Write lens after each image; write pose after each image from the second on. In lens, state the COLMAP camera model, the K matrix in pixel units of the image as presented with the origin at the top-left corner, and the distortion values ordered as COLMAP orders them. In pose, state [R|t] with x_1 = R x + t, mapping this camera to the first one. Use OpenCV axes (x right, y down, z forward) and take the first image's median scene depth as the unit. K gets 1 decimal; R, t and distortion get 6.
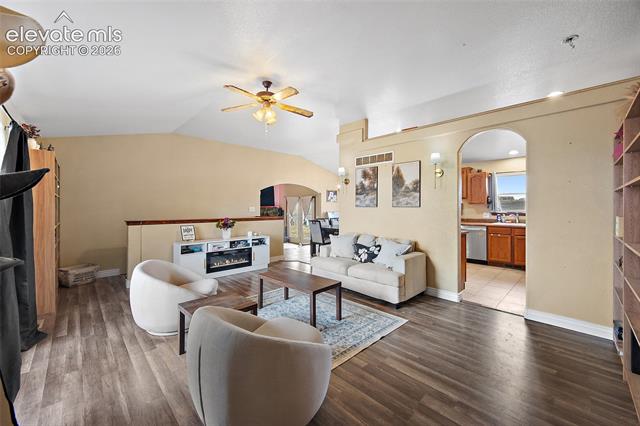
lens RADIAL K [[251.5, 0, 317.3], [0, 251.5, 210.5], [0, 0, 1]] dist [0.000430, 0.000007]
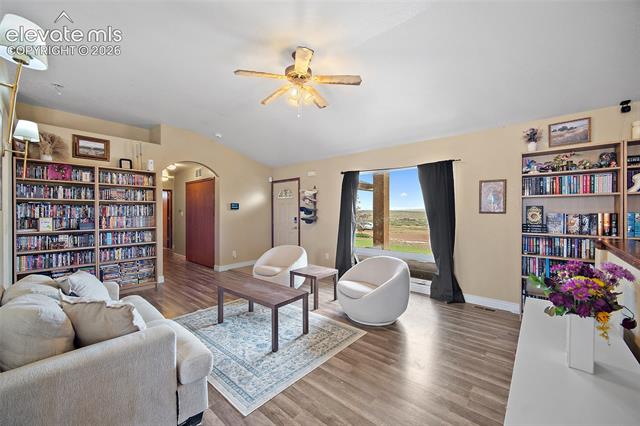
lens RADIAL K [[251.5, 0, 317.3], [0, 251.5, 210.5], [0, 0, 1]] dist [0.000430, 0.000007]
pose [[-0.996783, -0.000056, -0.080149, -0.115410], [-0.000605, 0.999977, 0.006824, -0.011690], [0.080146, 0.006850, -0.996760, 1.070277]]
